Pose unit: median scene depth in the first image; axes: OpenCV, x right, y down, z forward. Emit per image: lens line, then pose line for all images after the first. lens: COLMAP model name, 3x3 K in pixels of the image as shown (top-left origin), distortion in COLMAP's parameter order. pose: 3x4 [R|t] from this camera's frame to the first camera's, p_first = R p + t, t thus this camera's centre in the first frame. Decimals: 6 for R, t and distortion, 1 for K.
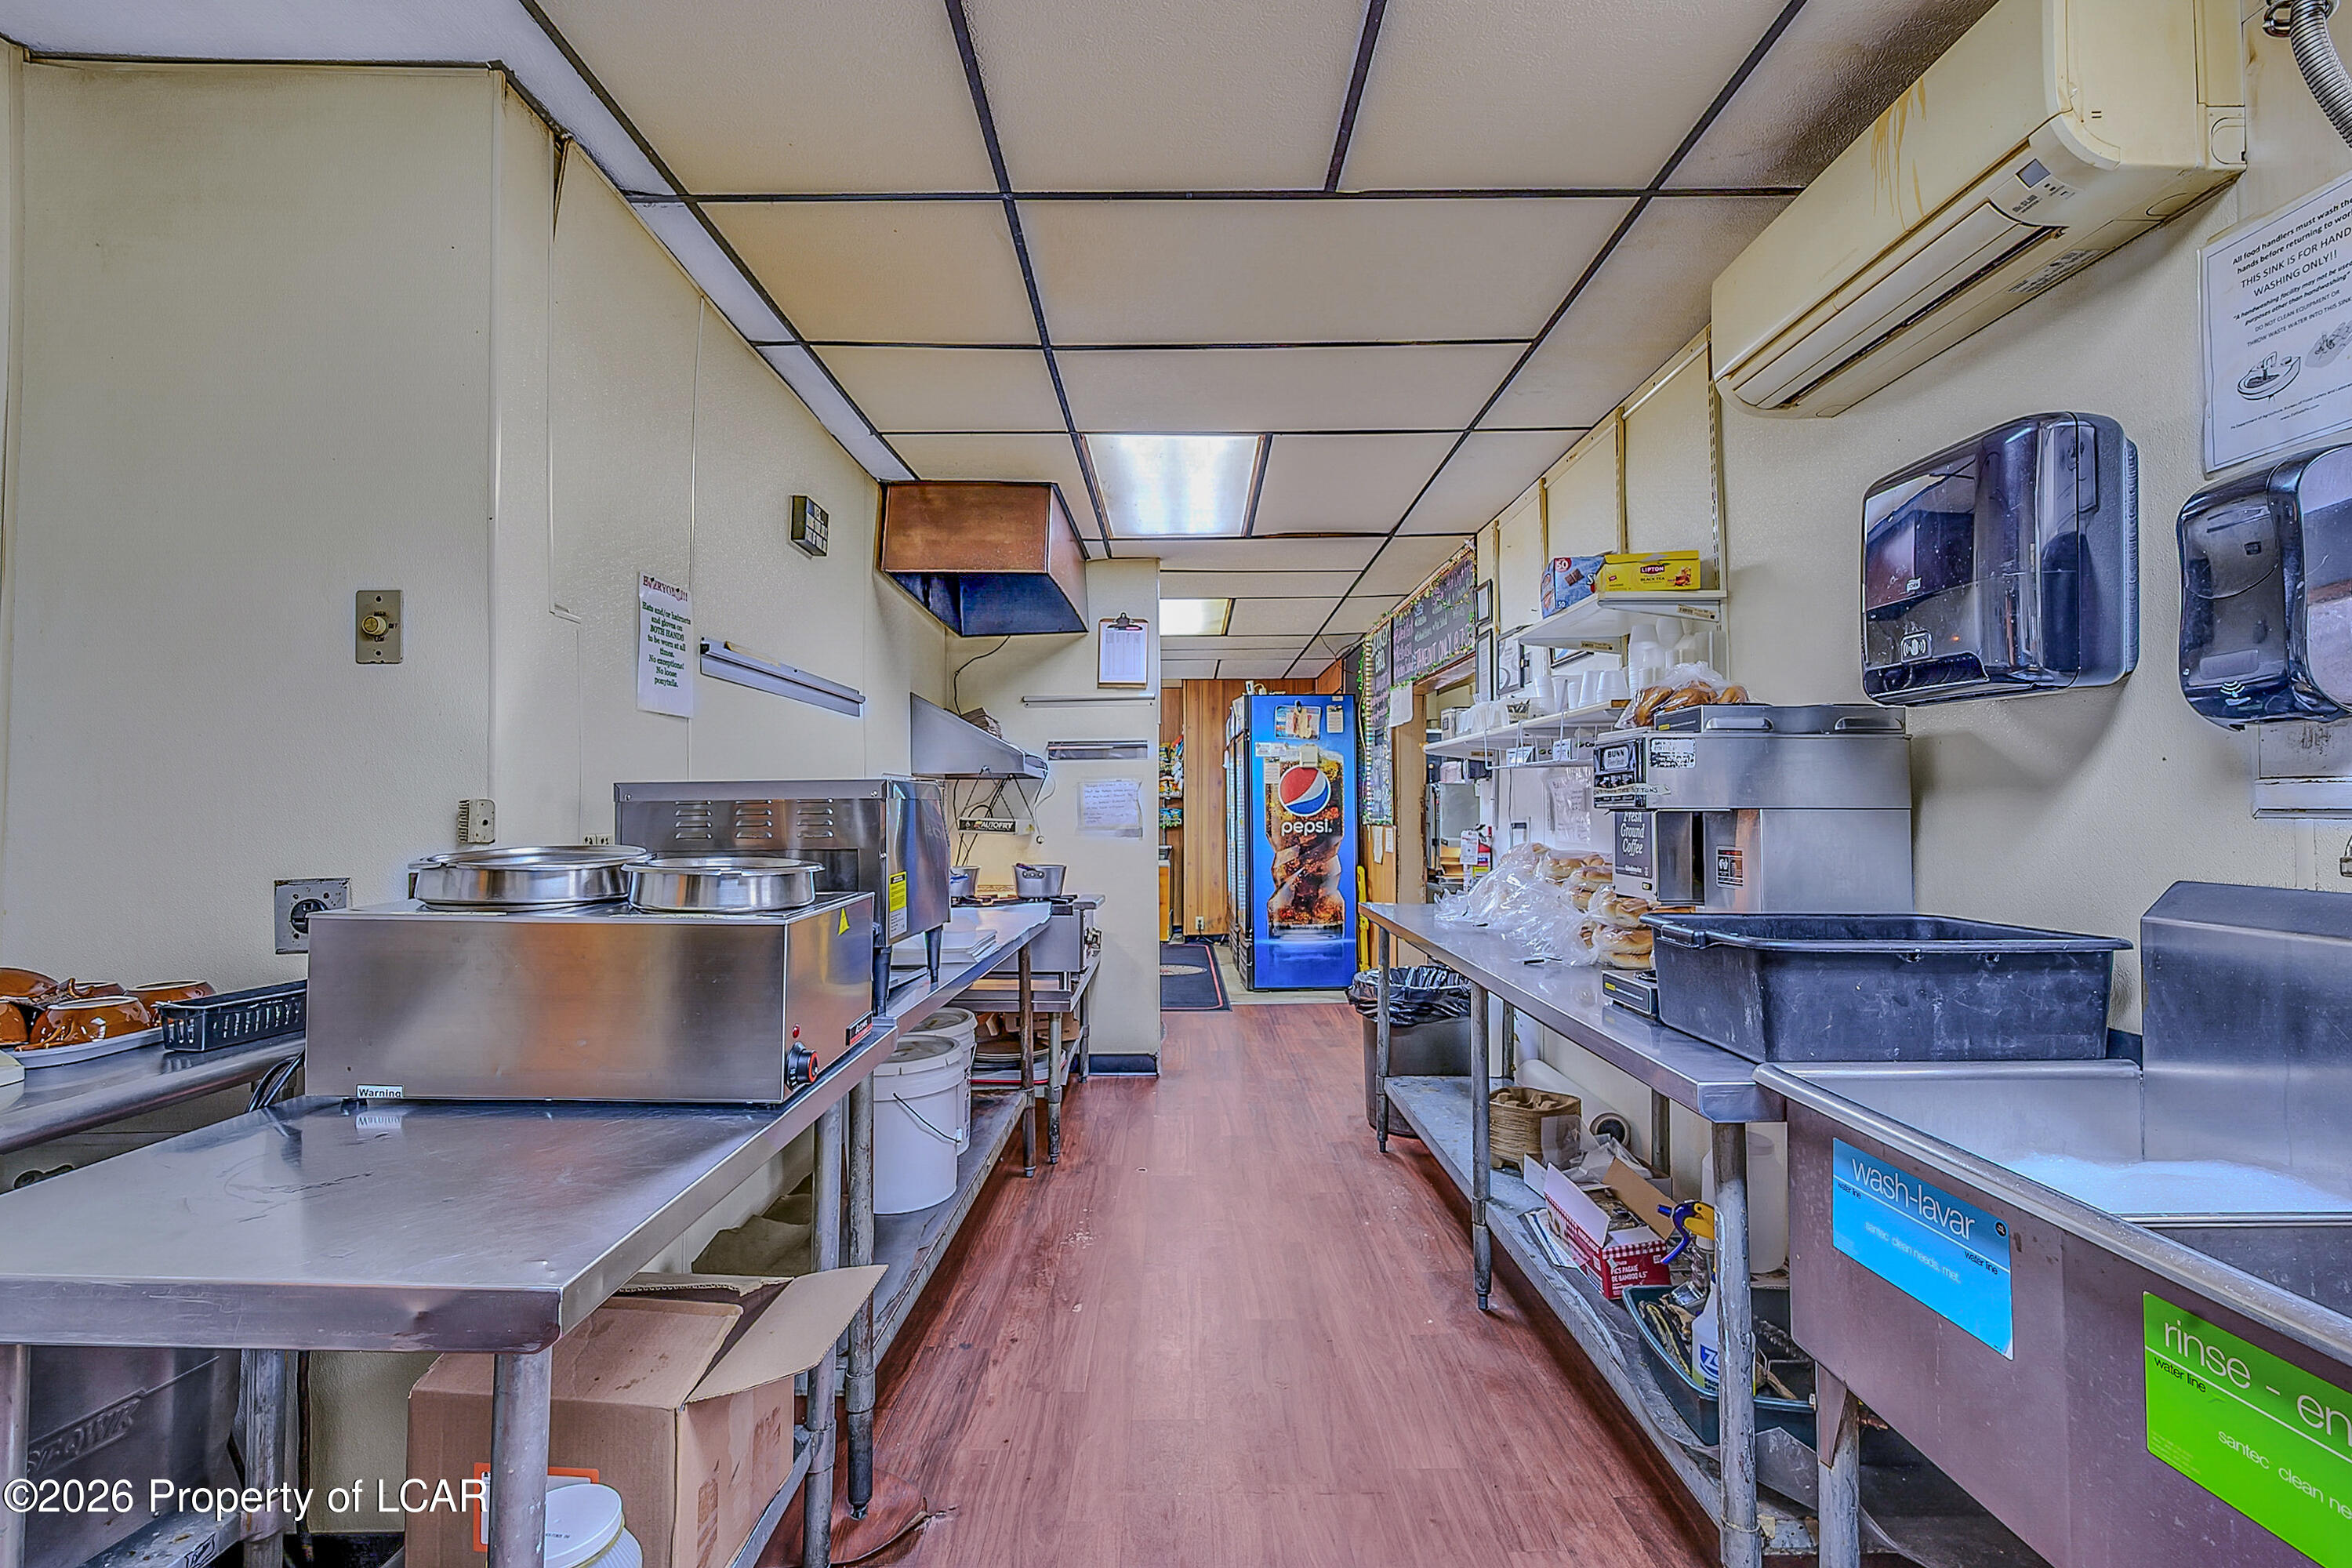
lens RADIAL K [[1035.0, 0, 1182.5], [0, 1035.0, 797.7], [0, 0, 1]] dist [0.000234, 0.000259]
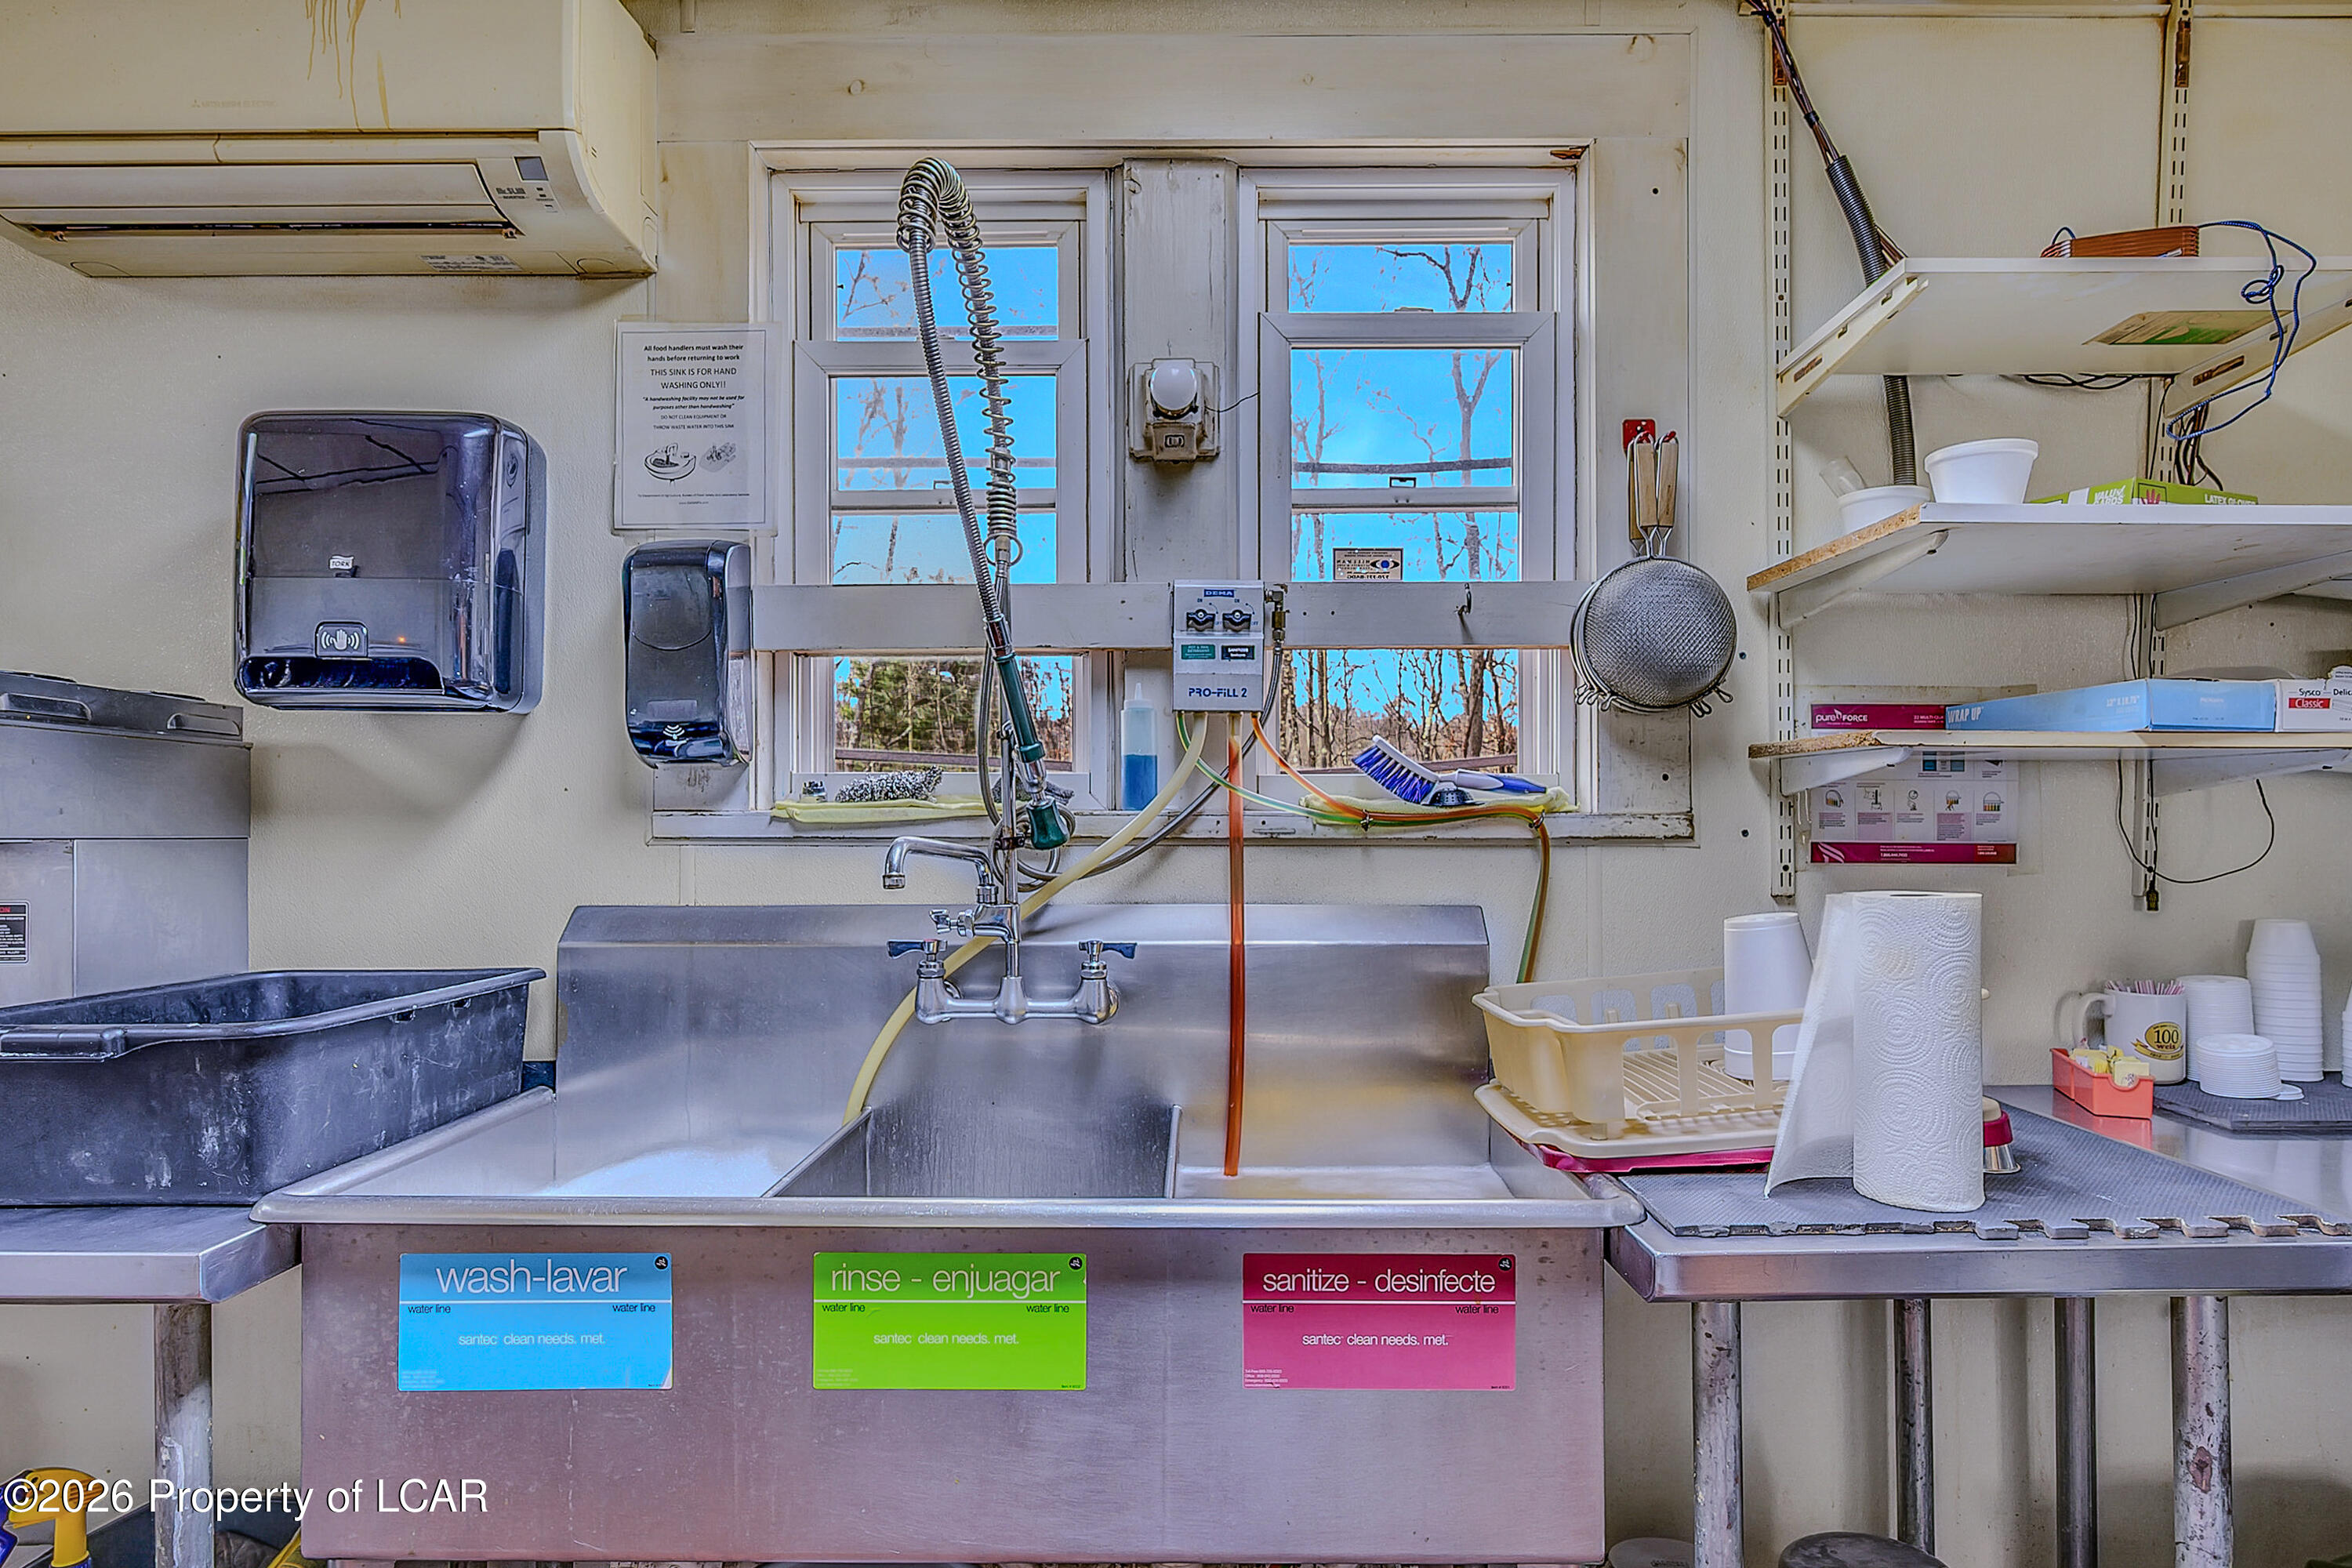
lens RADIAL K [[1250.2, 0, 1181.0], [0, 1250.2, 829.2], [0, 0, 1]] dist [0.001349, -0.000644]
pose [[0.011280, 0.004482, 0.999926, -0.299682], [-0.007505, 0.999962, -0.004398, 0.003154], [-0.999908, -0.007455, 0.011313, 0.368770]]
